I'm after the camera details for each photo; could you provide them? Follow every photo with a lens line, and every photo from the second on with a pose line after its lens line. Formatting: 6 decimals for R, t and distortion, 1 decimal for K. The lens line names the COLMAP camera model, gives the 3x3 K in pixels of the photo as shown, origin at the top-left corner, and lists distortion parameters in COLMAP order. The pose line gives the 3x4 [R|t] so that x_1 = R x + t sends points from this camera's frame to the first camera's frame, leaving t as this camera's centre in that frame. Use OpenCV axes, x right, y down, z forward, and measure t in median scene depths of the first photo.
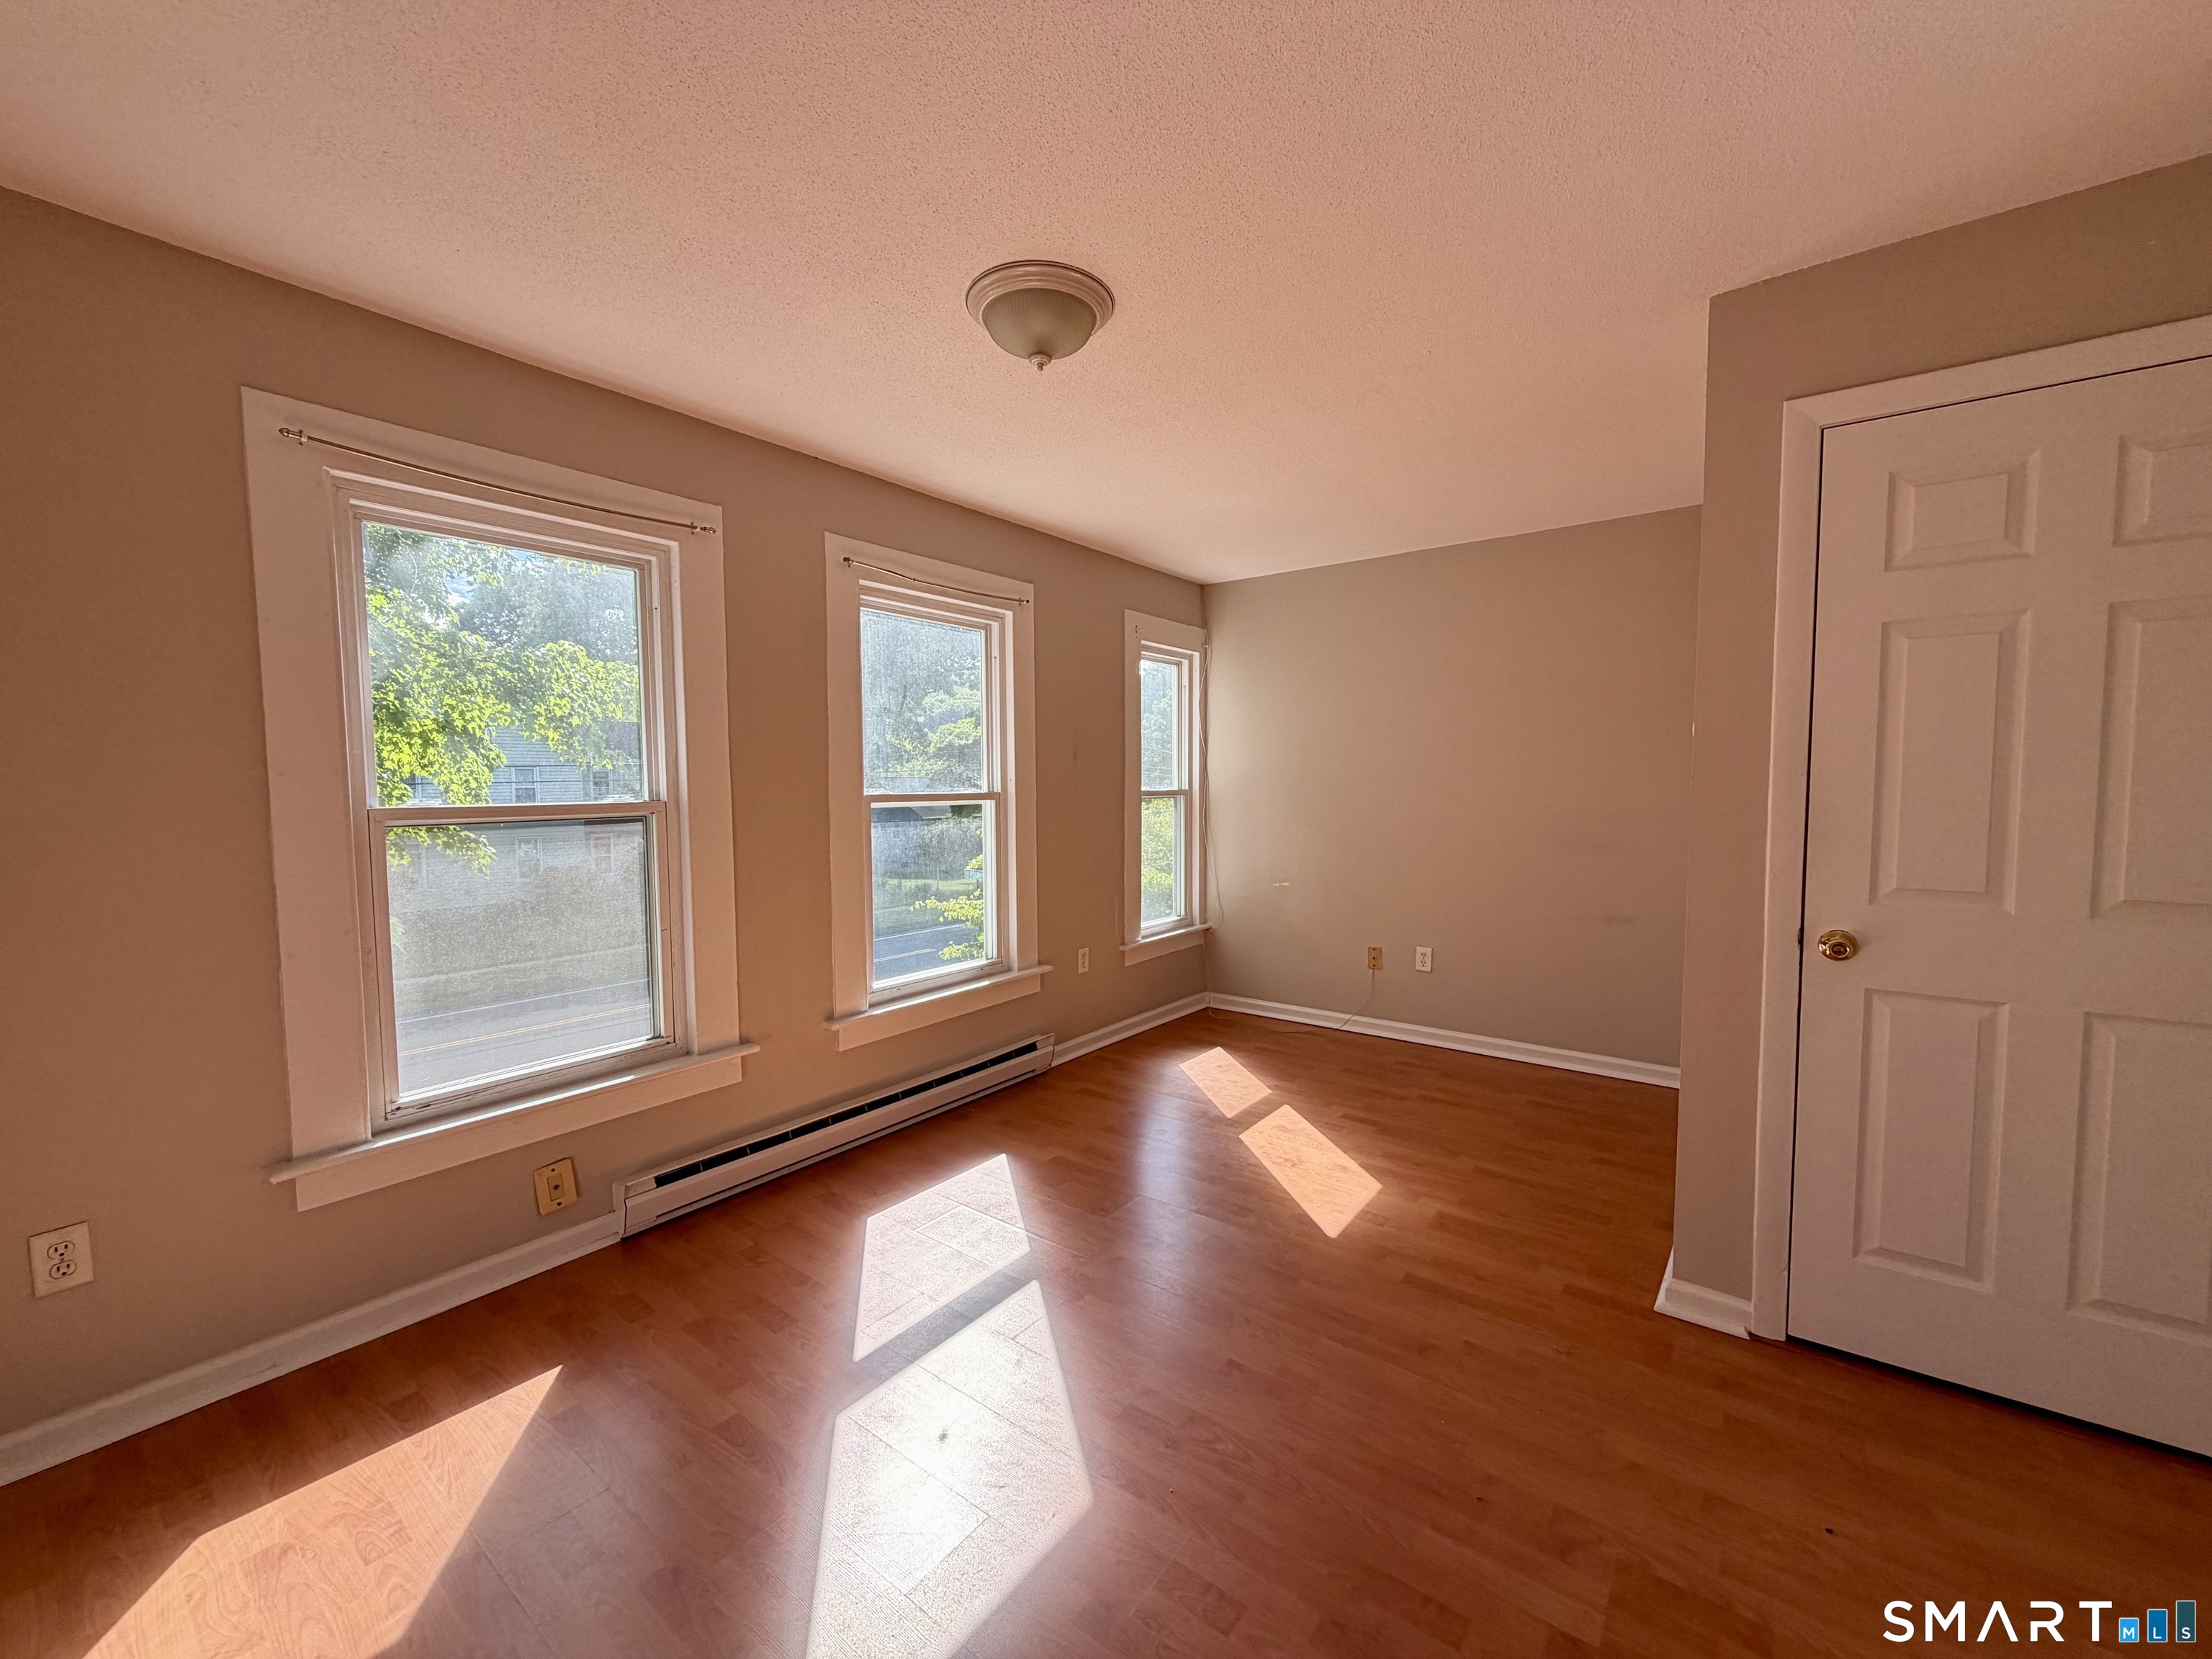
lens RADIAL K [[877.6, 0, 1102.1], [0, 877.6, 833.8], [0, 0, 1]] dist [-0.000204, -0.000235]
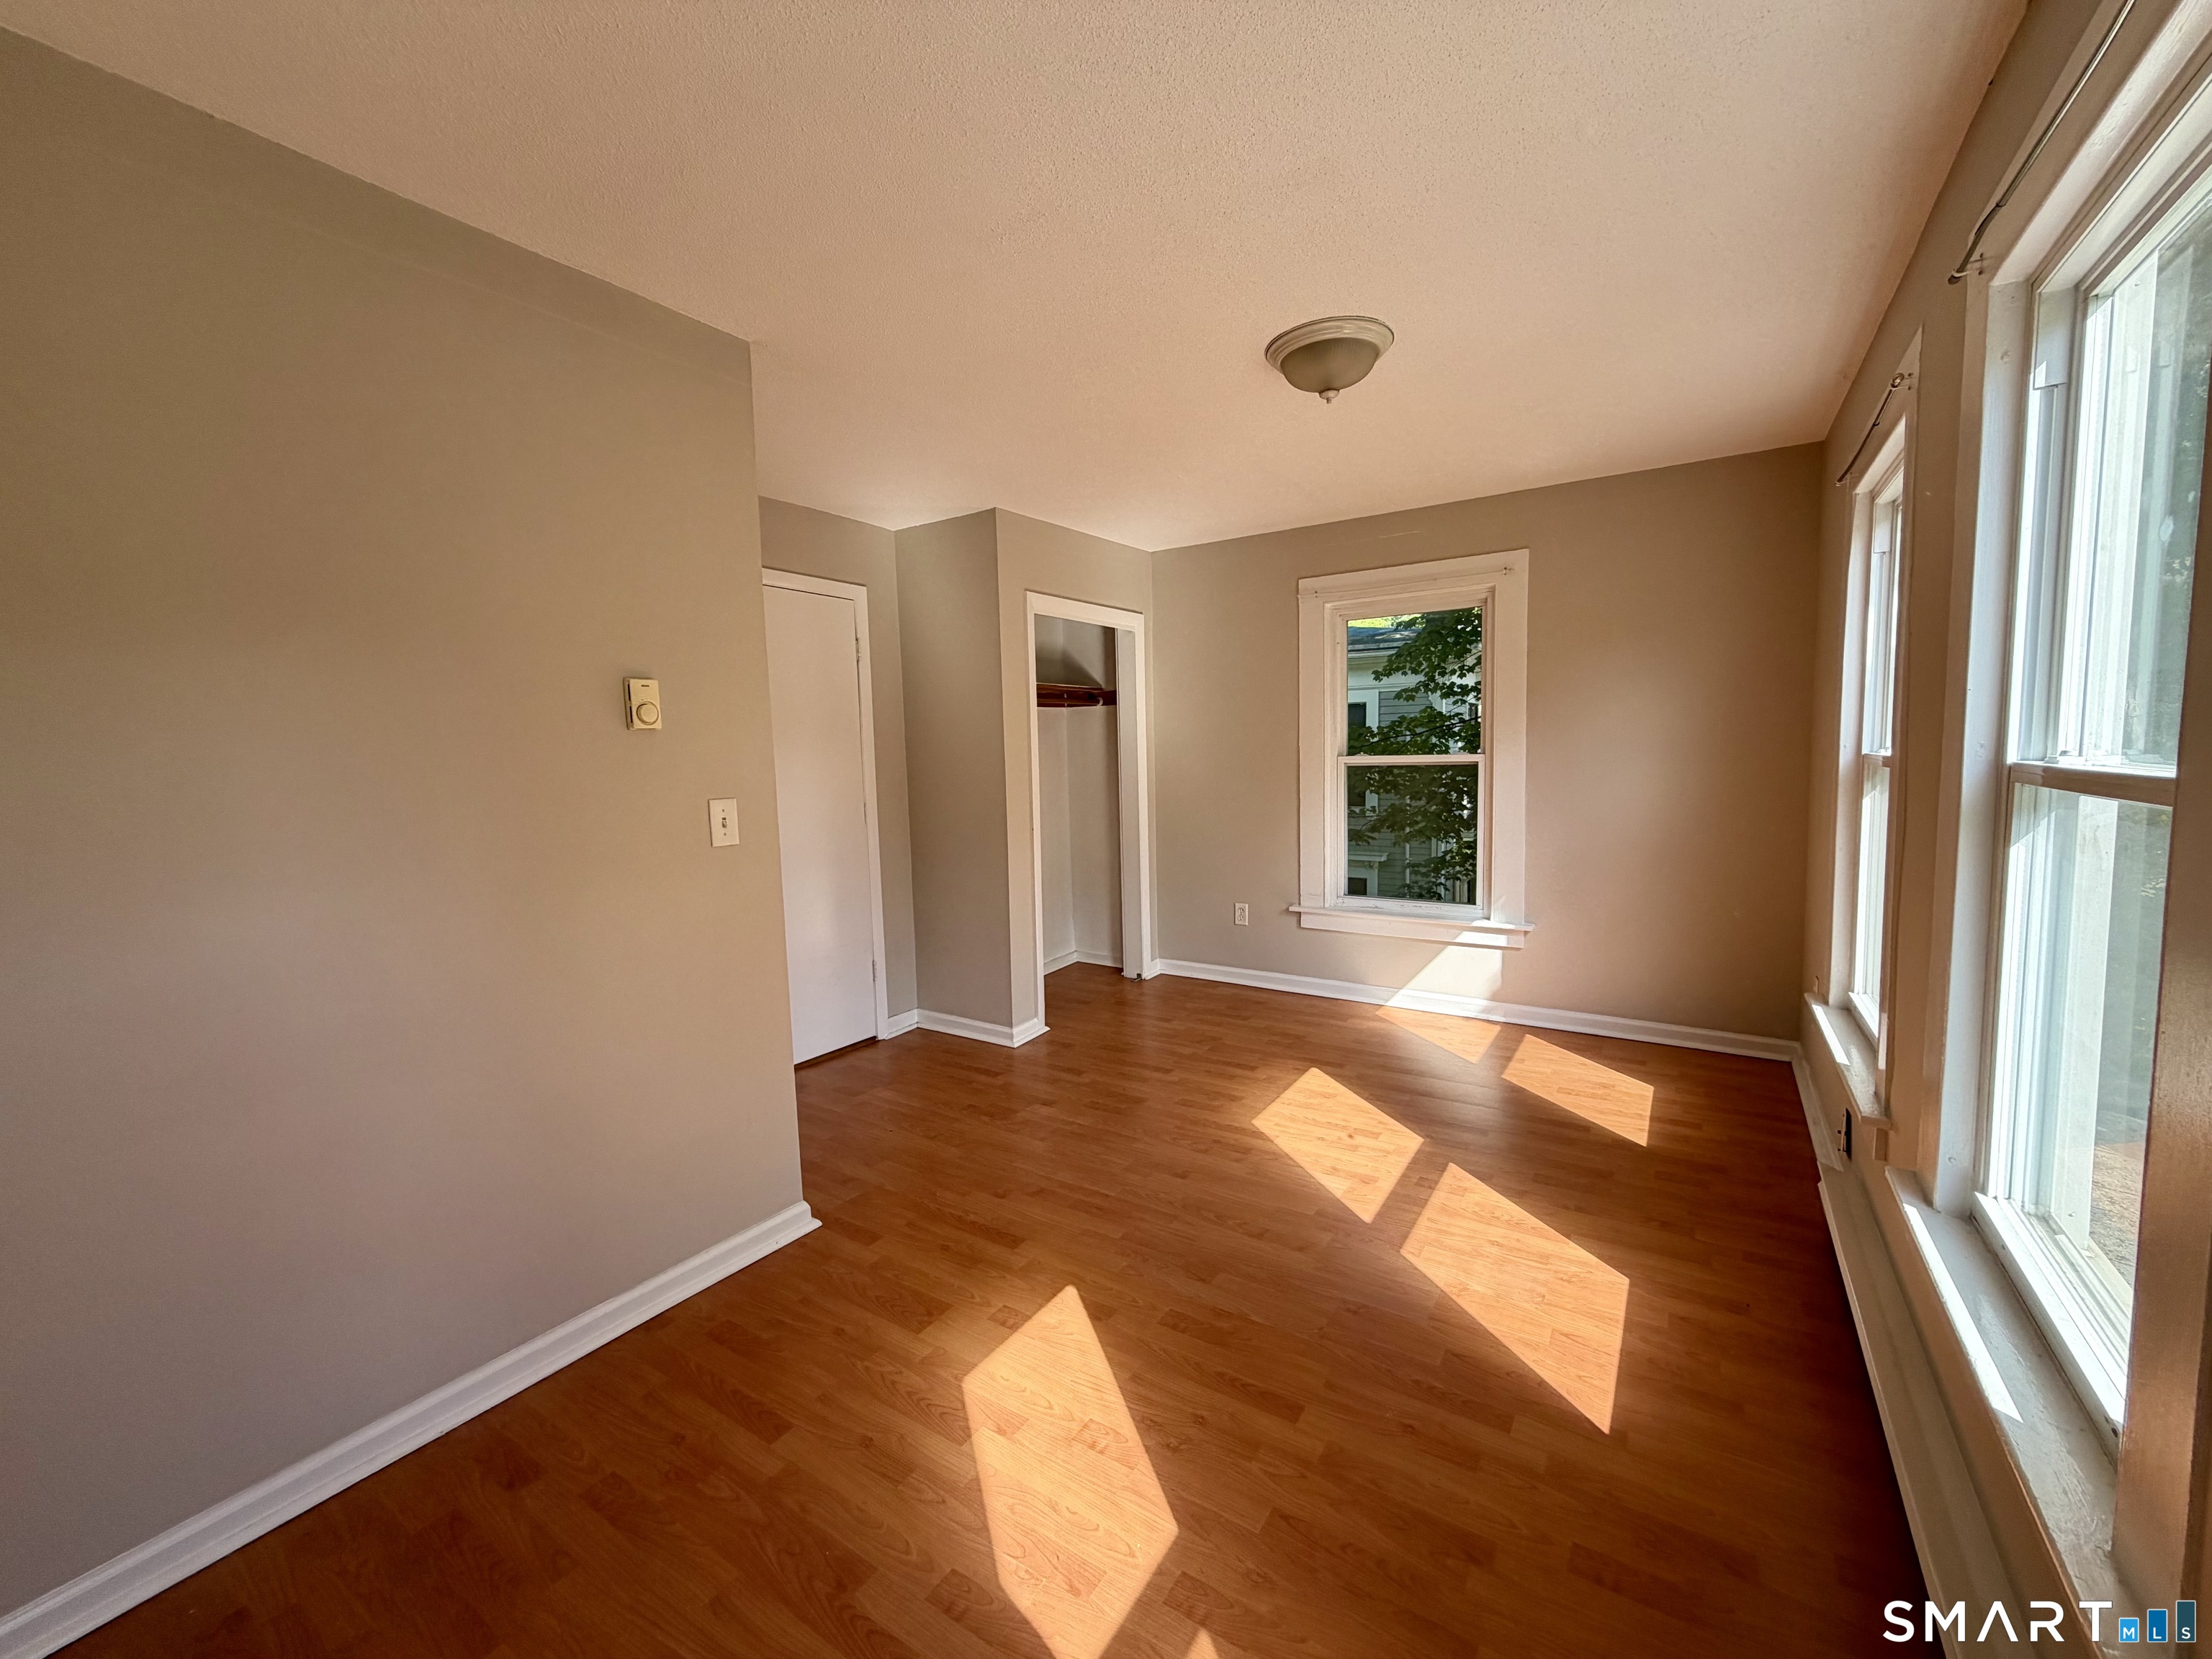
lens RADIAL K [[877.6, 0, 1102.1], [0, 877.6, 833.8], [0, 0, 1]] dist [-0.000204, -0.000235]
pose [[-0.997158, 0.037315, -0.065444, 0.271713], [0.026459, 0.986840, 0.159523, -0.119313], [0.070535, 0.157338, -0.985023, 1.778111]]
